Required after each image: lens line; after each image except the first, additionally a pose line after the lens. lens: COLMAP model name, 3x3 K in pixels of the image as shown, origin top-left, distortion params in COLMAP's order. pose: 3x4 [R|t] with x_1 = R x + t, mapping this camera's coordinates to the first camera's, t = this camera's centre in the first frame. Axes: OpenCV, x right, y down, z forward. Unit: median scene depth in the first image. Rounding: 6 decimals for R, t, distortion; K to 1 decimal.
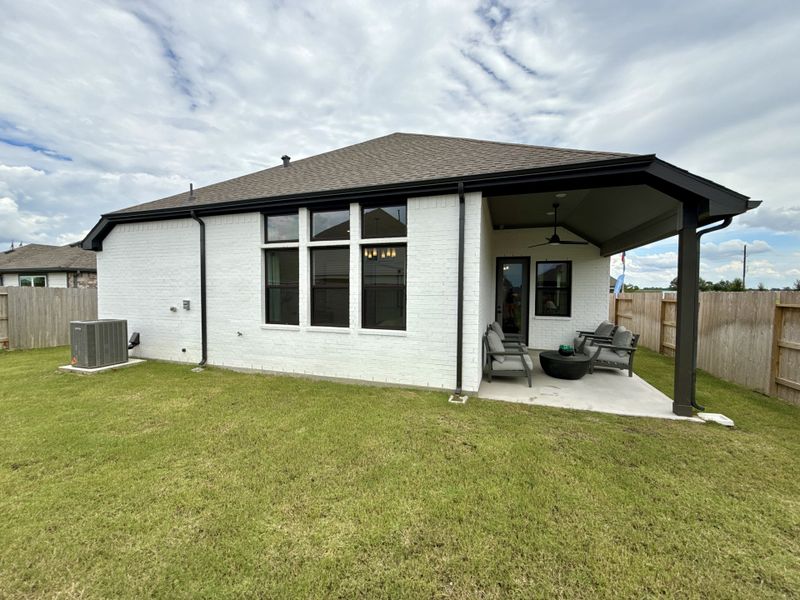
lens RADIAL K [[313.6, 0, 399.7], [0, 313.6, 301.5], [0, 0, 1]] dist [0.002201, -0.000304]
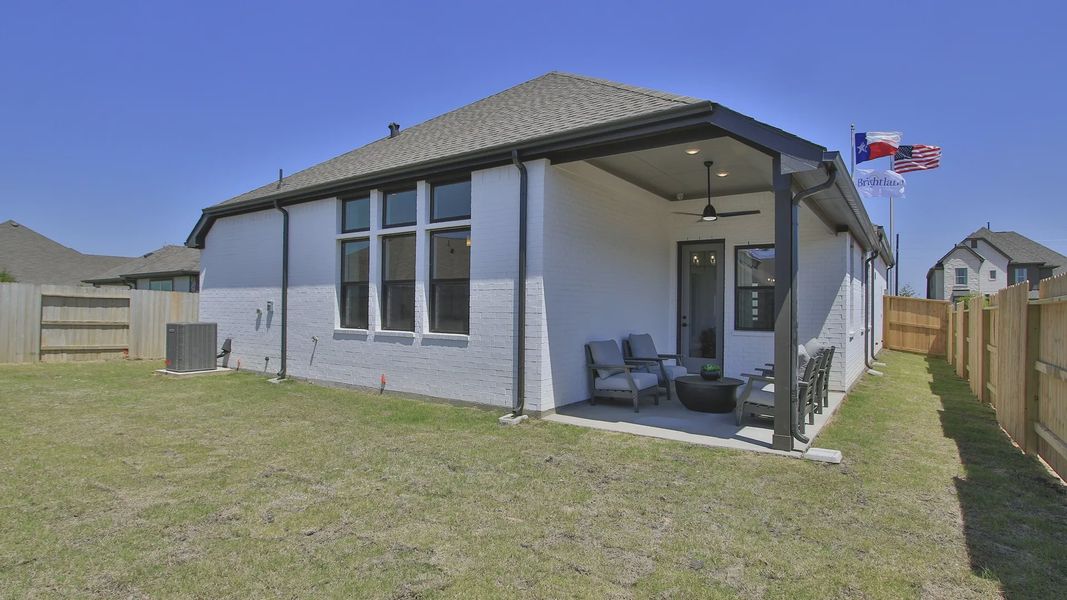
lens RADIAL K [[535.1, 0, 534.6], [0, 535.1, 301.7], [0, 0, 1]] dist [-0.019086, 0.000195]
pose [[0.958794, -0.000067, -0.284102, 0.478193], [-0.013548, 0.998851, -0.045959, 0.058602], [0.283779, 0.047914, 0.957692, -0.225016]]
